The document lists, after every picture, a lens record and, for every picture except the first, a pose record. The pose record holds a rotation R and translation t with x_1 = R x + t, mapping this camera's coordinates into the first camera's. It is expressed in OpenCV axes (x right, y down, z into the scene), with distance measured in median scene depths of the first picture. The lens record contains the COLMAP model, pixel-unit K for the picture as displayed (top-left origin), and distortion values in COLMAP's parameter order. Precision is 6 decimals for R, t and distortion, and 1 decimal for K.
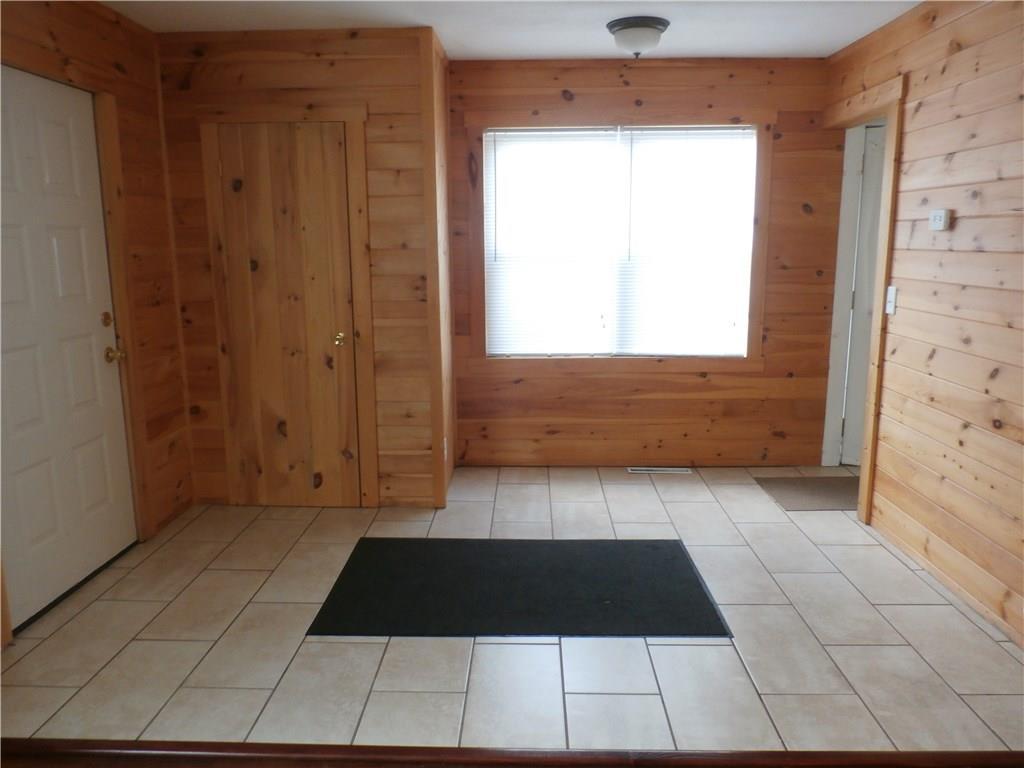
lens RADIAL K [[763.3, 0, 512.0], [0, 763.3, 384.0], [0, 0, 1]] dist [0.004789, -0.010128]
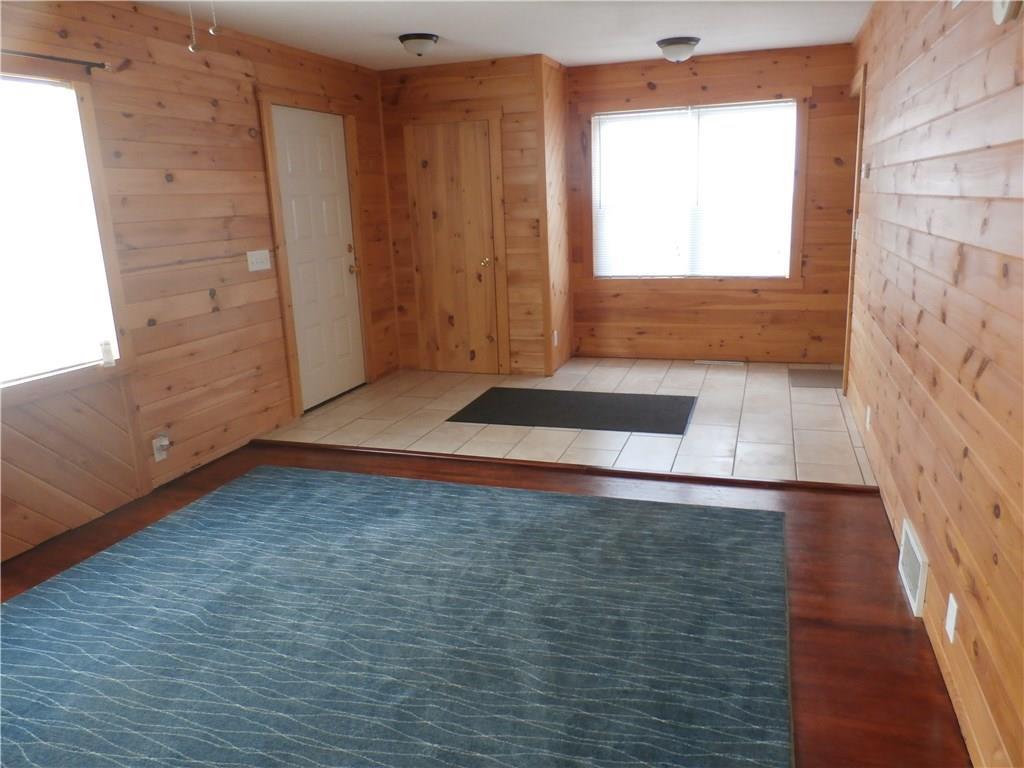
lens RADIAL K [[763.3, 0, 512.0], [0, 763.3, 384.0], [0, 0, 1]] dist [0.004789, -0.010128]
pose [[0.956817, 0.040856, -0.287805, 0.269688], [-0.023190, 0.997646, 0.064528, 0.083385], [0.289764, -0.055067, 0.955513, -0.457117]]
